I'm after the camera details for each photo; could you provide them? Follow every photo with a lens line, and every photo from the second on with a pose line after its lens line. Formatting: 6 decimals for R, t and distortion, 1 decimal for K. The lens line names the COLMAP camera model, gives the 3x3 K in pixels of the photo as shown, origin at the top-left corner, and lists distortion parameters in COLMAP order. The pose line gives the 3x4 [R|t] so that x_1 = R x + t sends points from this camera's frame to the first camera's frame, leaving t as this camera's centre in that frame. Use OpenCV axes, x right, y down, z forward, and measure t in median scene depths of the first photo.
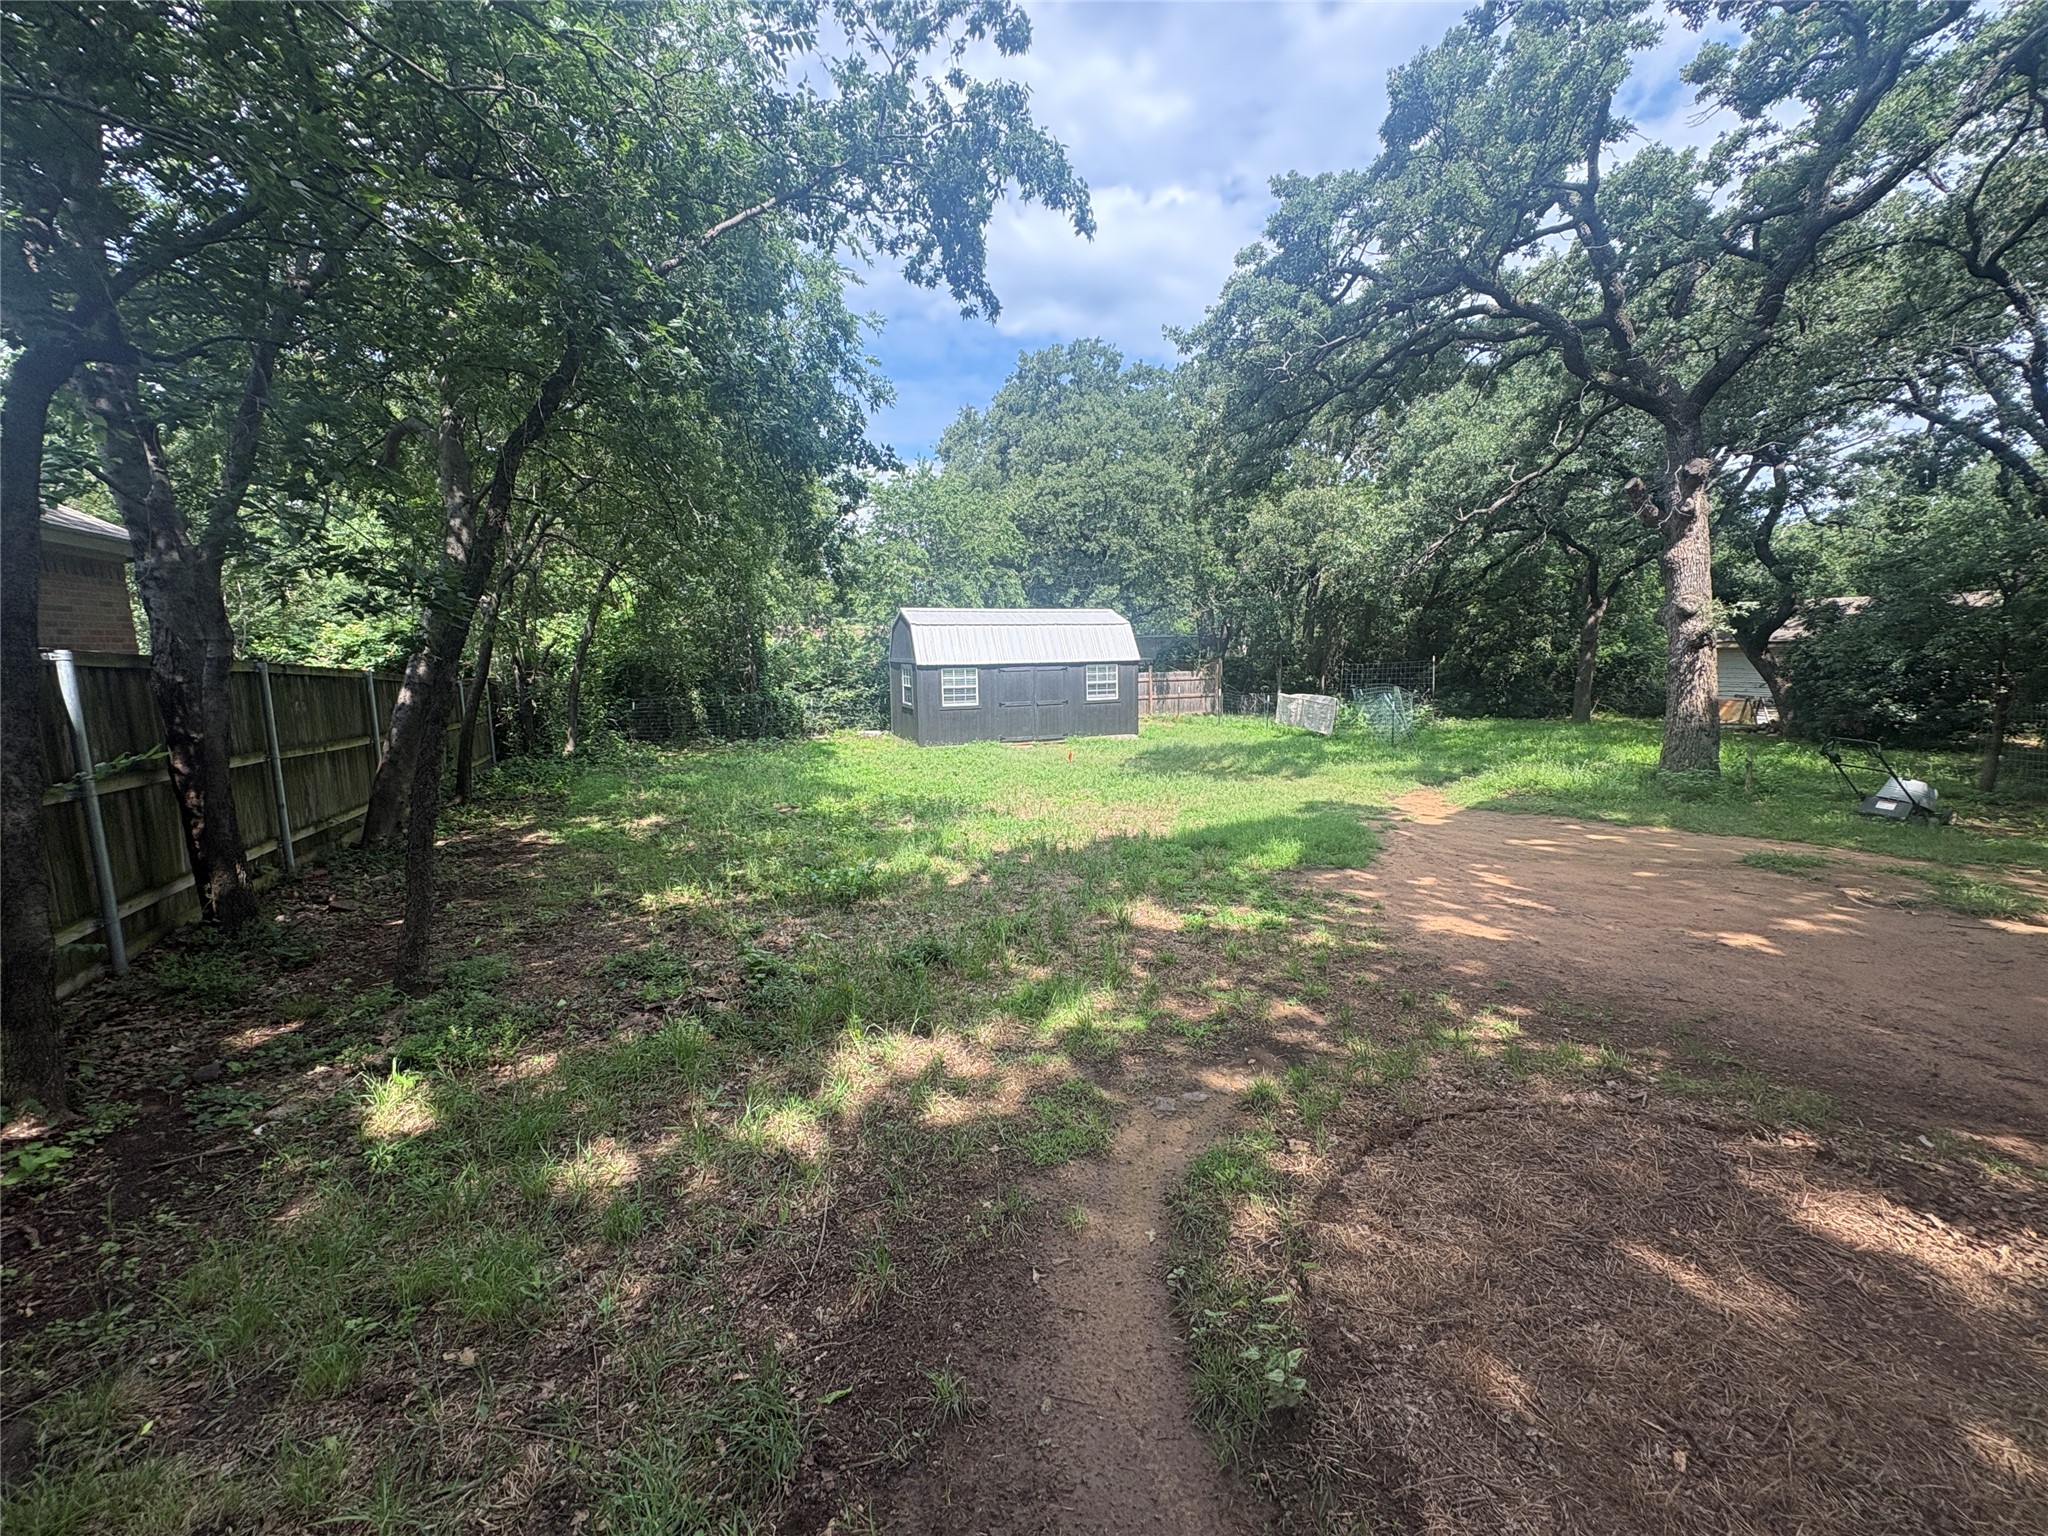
lens RADIAL K [[821.4, 0, 1026.0], [0, 821.4, 771.9], [0, 0, 1]] dist [-0.000756, -0.000180]
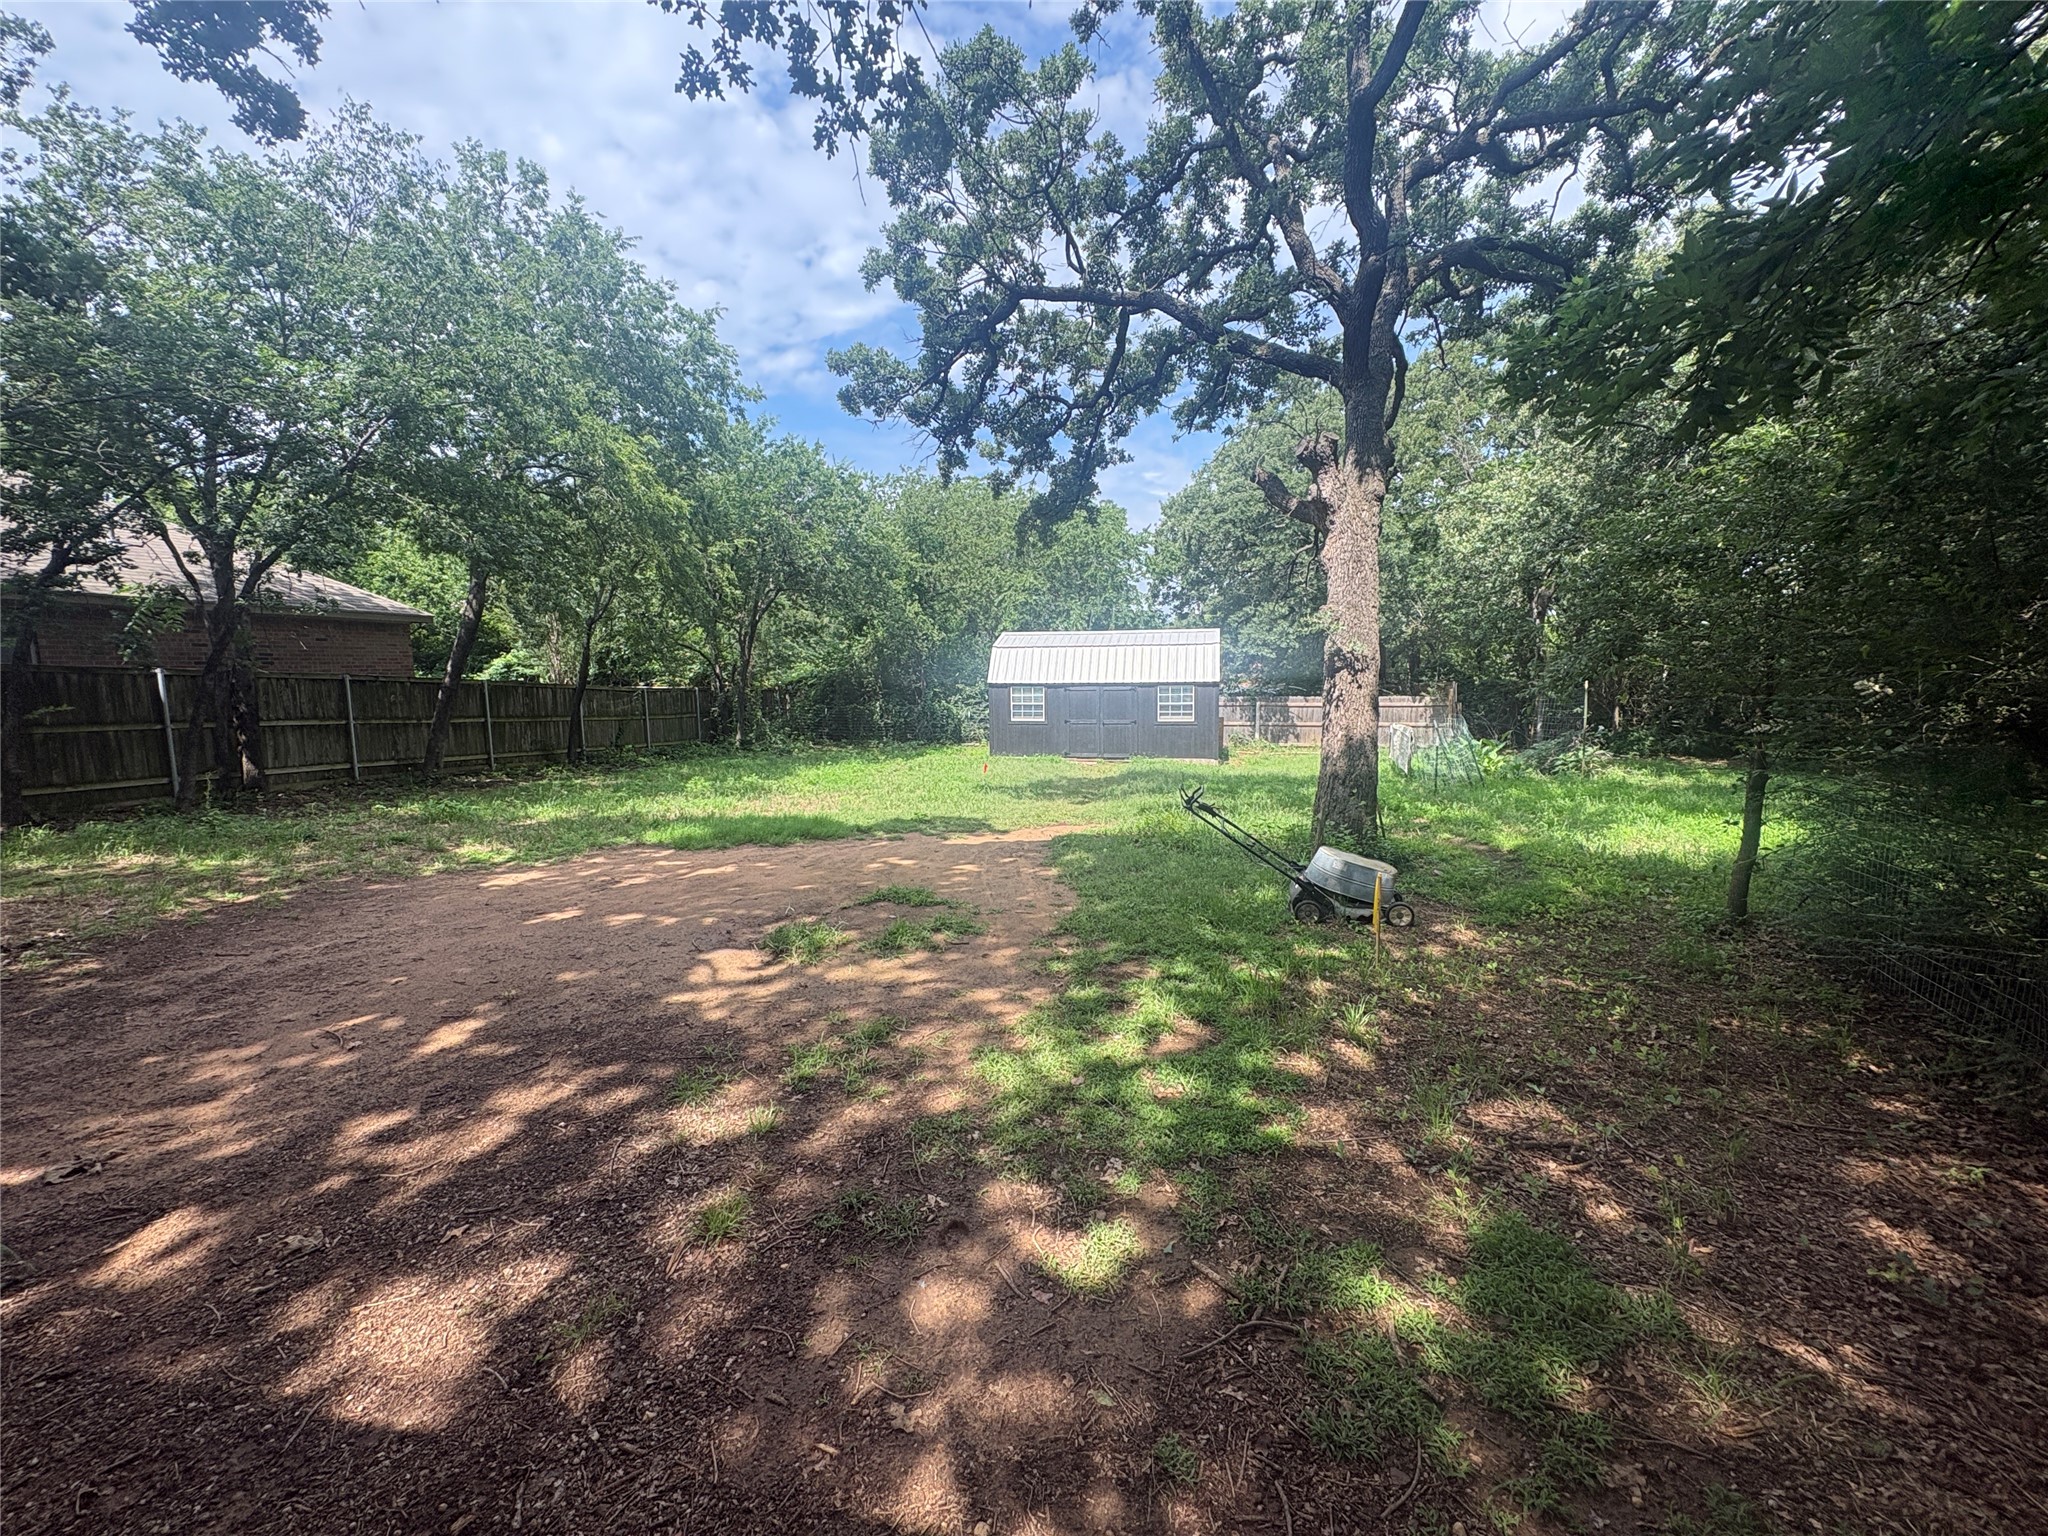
lens RADIAL K [[821.4, 0, 1024.9], [0, 821.4, 768.6], [0, 0, 1]] dist [-0.000756, -0.000180]
pose [[0.809781, 0.075102, -0.581906, 0.549746], [-0.089877, 0.995947, 0.003467, -0.021356], [0.579808, 0.049493, 0.813248, 0.118612]]
